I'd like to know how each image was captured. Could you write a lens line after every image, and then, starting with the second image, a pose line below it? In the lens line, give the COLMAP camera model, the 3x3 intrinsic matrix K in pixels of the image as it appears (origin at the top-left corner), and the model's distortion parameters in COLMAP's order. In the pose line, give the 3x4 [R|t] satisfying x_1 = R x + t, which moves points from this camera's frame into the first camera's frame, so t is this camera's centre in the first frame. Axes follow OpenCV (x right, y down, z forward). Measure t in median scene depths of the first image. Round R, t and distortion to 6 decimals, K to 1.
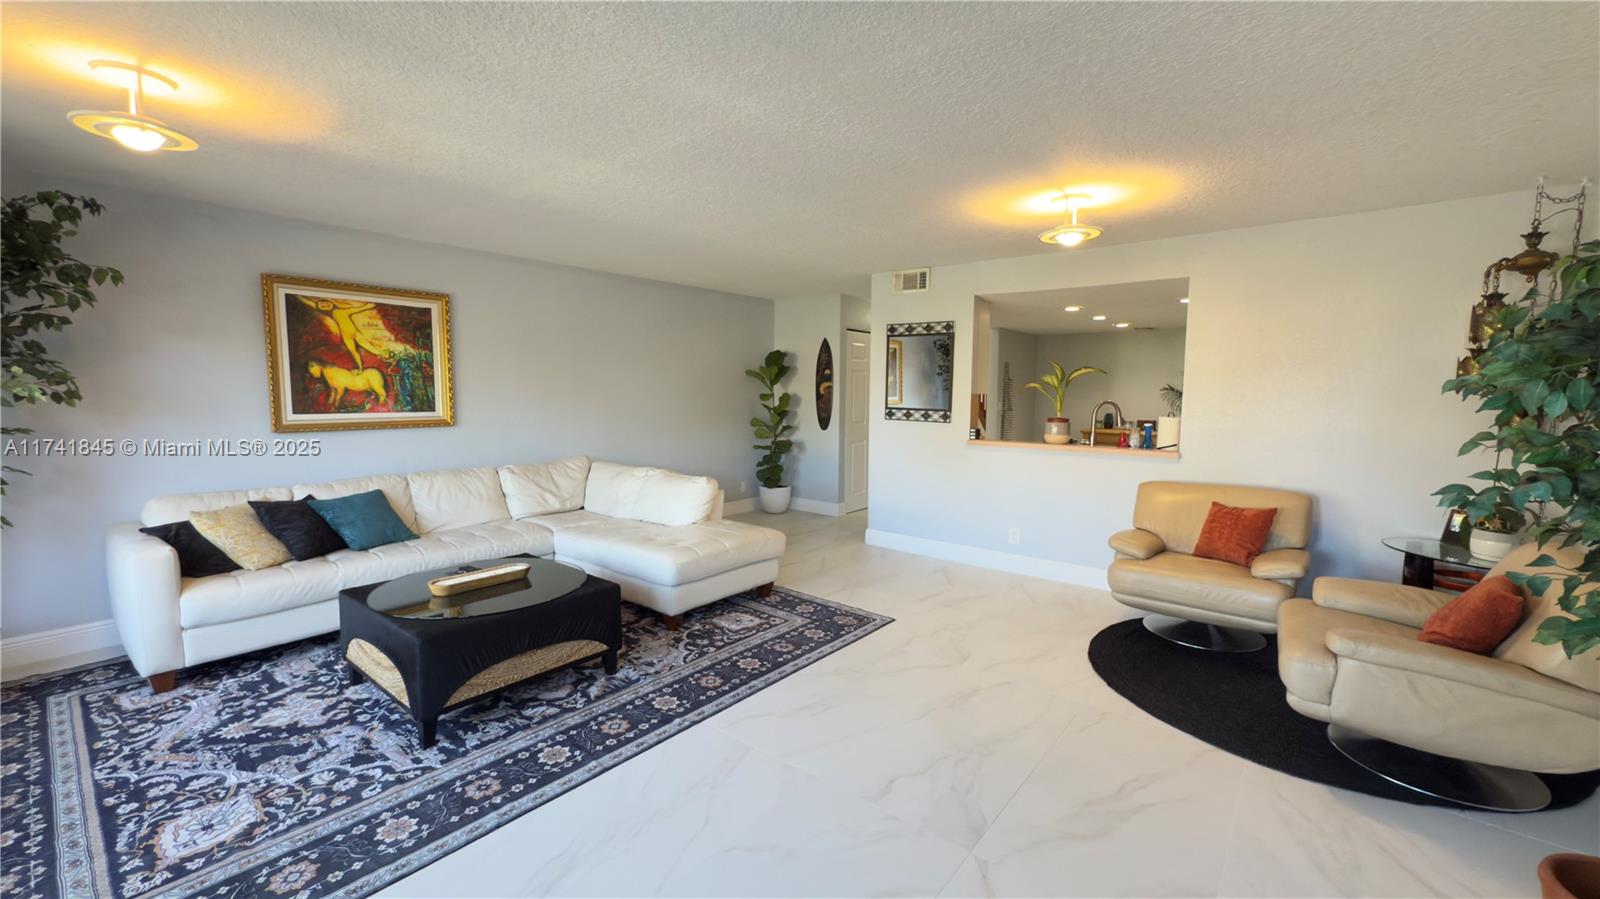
lens RADIAL K [[636.7, 0, 802.4], [0, 636.7, 447.5], [0, 0, 1]] dist [-0.000565, 0.000194]
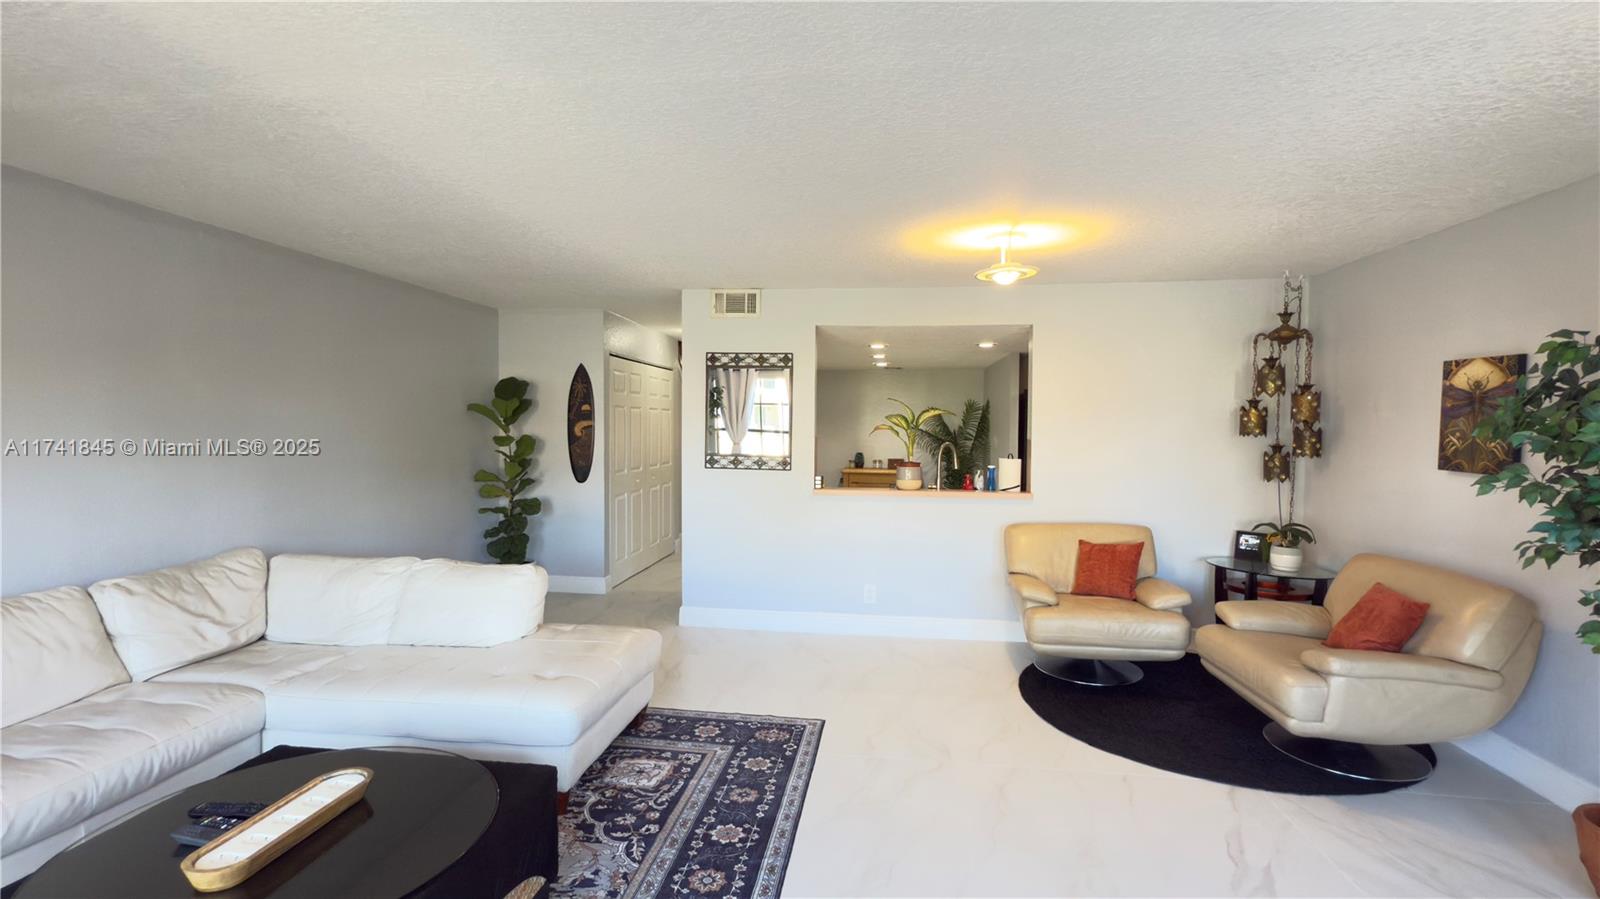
lens RADIAL K [[717.3, 0, 802.6], [0, 717.3, 447.9], [0, 0, 1]] dist [0.000116, -0.000148]
pose [[0.851403, -0.017205, 0.524231, -0.350760], [0.046907, 0.997955, -0.043428, -0.035417], [-0.522411, 0.061565, 0.850468, 0.225824]]
